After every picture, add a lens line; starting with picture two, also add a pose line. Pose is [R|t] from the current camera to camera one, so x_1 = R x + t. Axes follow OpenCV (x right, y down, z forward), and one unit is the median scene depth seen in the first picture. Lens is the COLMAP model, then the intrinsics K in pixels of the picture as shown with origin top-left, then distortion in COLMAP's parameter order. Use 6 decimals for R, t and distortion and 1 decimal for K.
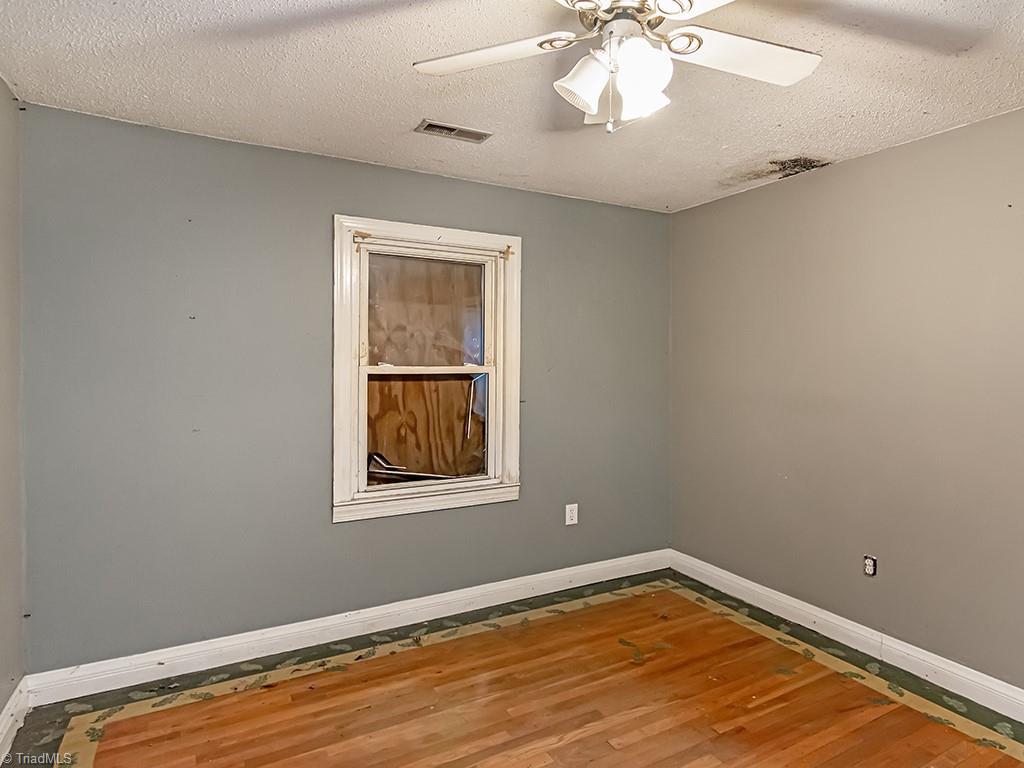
lens RADIAL K [[569.6, 0, 509.9], [0, 569.6, 370.9], [0, 0, 1]] dist [0.000304, -0.000043]
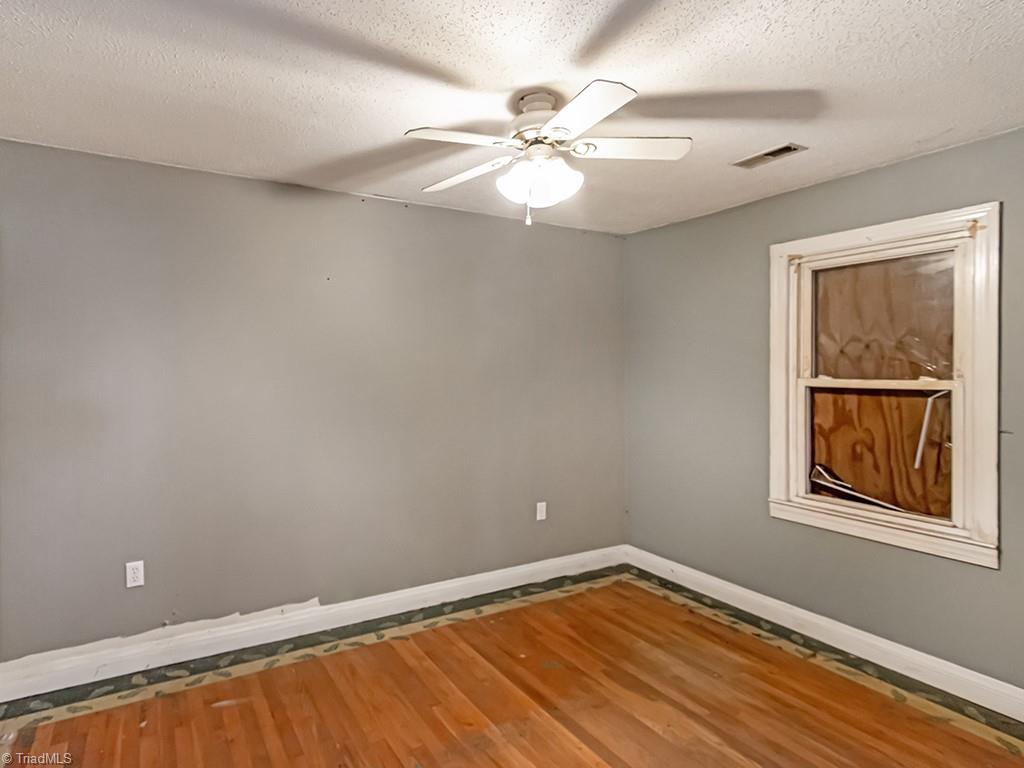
lens RADIAL K [[569.6, 0, 509.9], [0, 569.6, 370.9], [0, 0, 1]] dist [0.000304, -0.000043]
pose [[0.076867, -0.001391, -0.997040, 0.749593], [-0.014811, 0.999887, -0.002537, -0.012195], [0.996931, 0.014962, 0.076837, 0.370371]]
